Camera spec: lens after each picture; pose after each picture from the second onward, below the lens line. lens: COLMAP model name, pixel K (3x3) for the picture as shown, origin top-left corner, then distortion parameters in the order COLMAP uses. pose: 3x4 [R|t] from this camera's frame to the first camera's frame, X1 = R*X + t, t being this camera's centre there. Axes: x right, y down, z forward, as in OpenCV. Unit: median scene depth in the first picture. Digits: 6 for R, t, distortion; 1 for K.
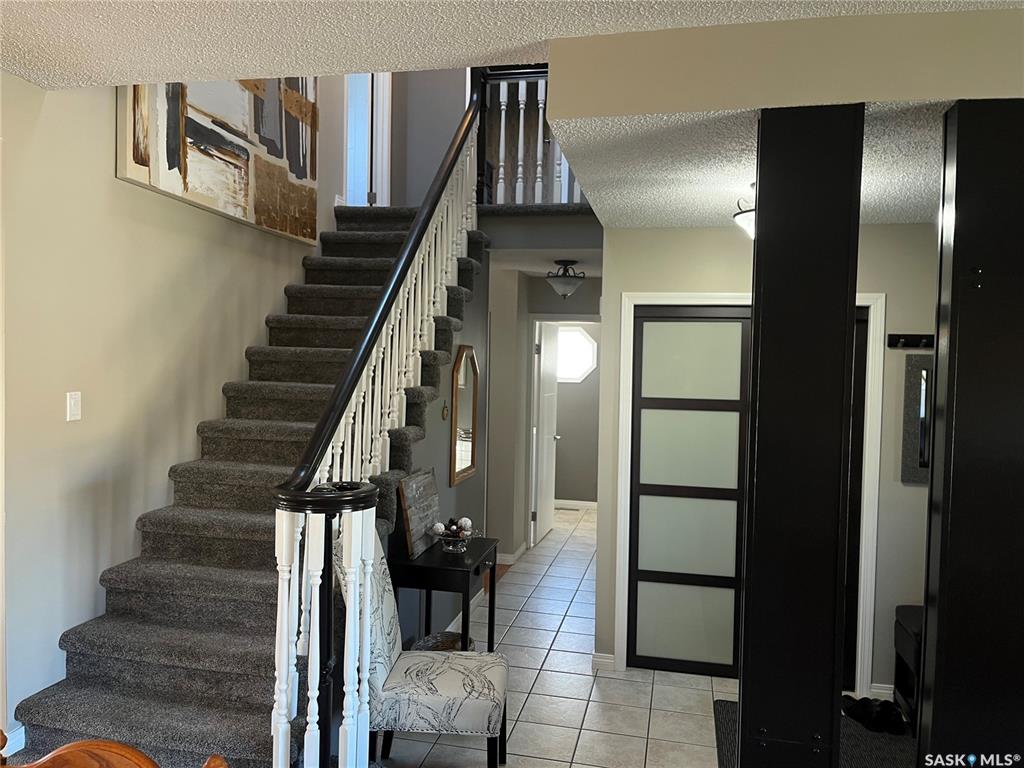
lens RADIAL K [[778.2, 0, 510.7], [0, 778.2, 383.5], [0, 0, 1]] dist [0.070548, -0.087339]
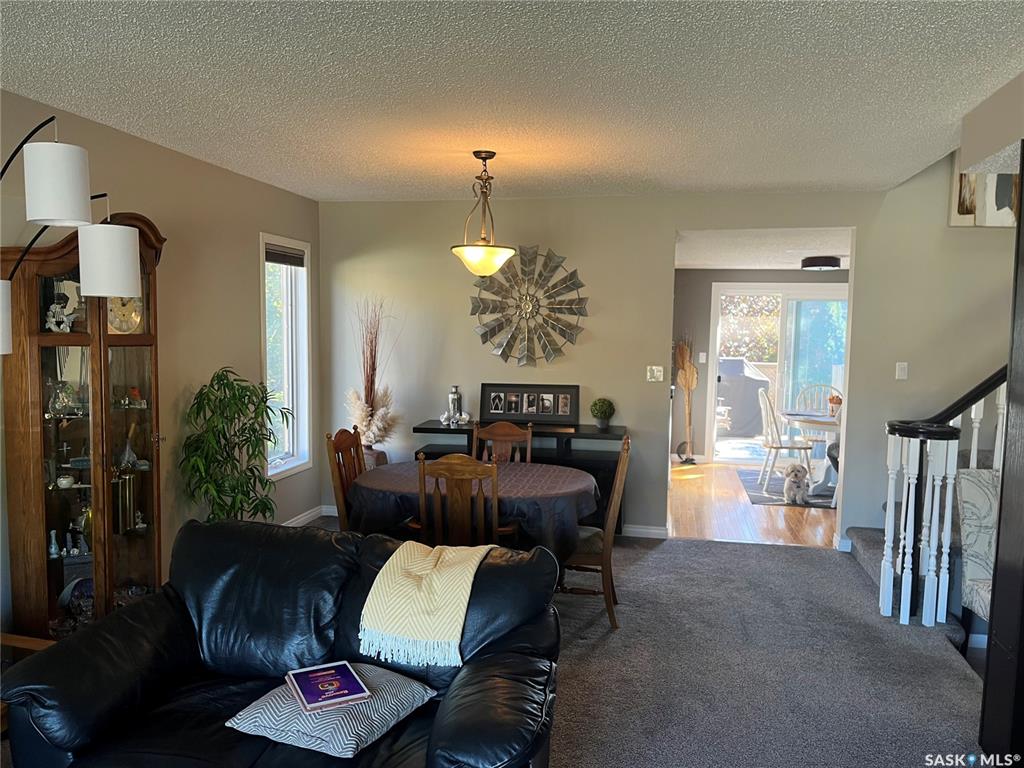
lens RADIAL K [[778.2, 0, 512.3], [0, 778.2, 386.6], [0, 0, 1]] dist [0.070548, -0.087339]
pose [[0.029348, 0.053184, -0.998153, 1.032802], [-0.054325, 0.997193, 0.051535, 0.019908], [0.998092, 0.052712, 0.032155, 0.105224]]
